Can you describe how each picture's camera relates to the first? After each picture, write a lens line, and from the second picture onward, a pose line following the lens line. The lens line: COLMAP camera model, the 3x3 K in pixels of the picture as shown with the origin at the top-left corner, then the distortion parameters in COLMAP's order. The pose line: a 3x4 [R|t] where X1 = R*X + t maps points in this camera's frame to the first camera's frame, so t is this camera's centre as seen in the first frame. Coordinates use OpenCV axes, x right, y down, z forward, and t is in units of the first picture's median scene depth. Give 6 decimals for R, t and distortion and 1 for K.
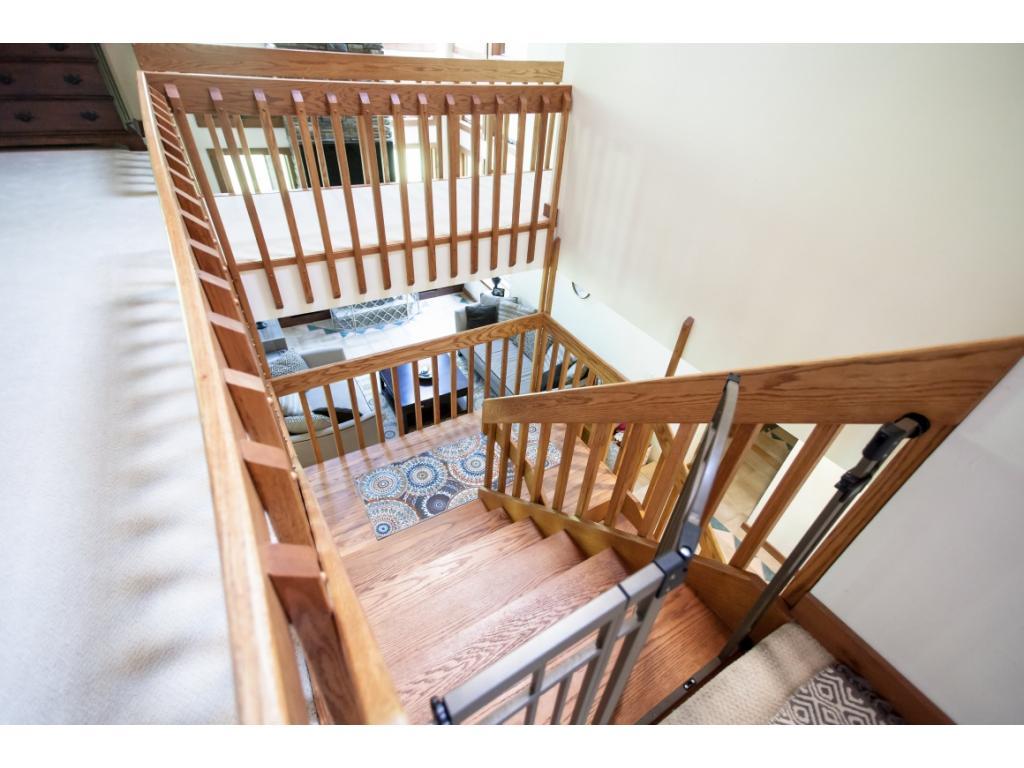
lens RADIAL K [[458.8, 0, 516.2], [0, 458.8, 381.3], [0, 0, 1]] dist [0.003070, -0.000018]
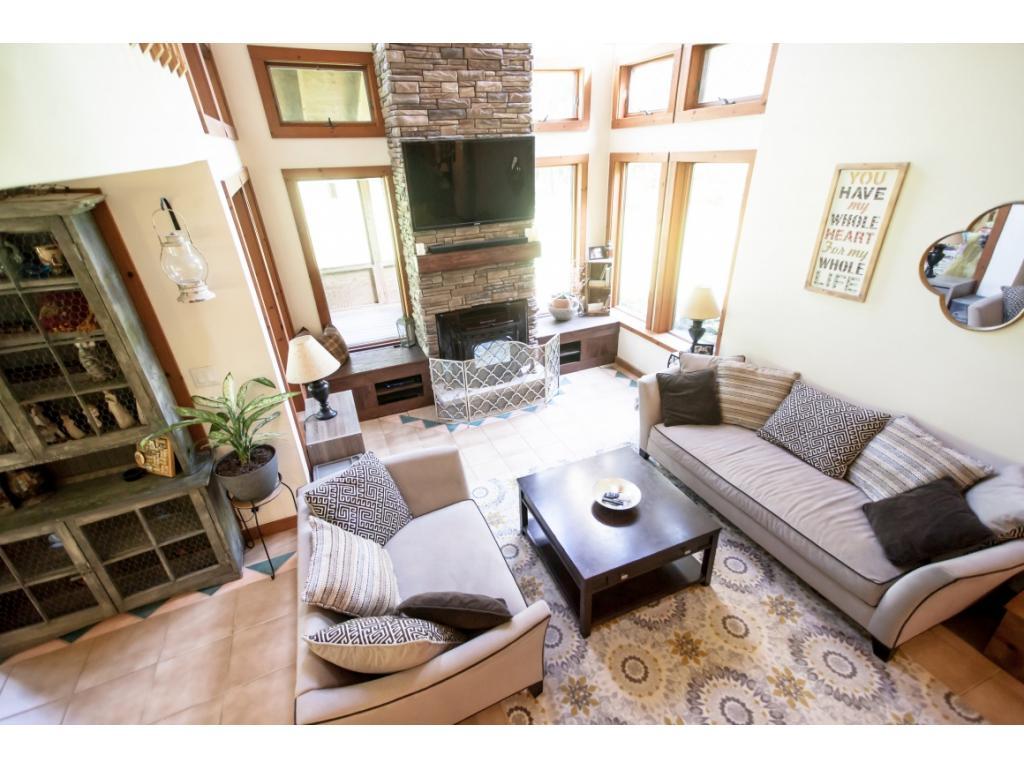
lens RADIAL K [[458.8, 0, 517.8], [0, 458.8, 386.5], [0, 0, 1]] dist [0.003070, -0.000018]
pose [[0.984676, -0.038889, -0.170001, -0.169894], [0.004473, 0.980130, -0.198307, -0.029801], [0.174335, 0.194508, 0.965284, 0.375911]]
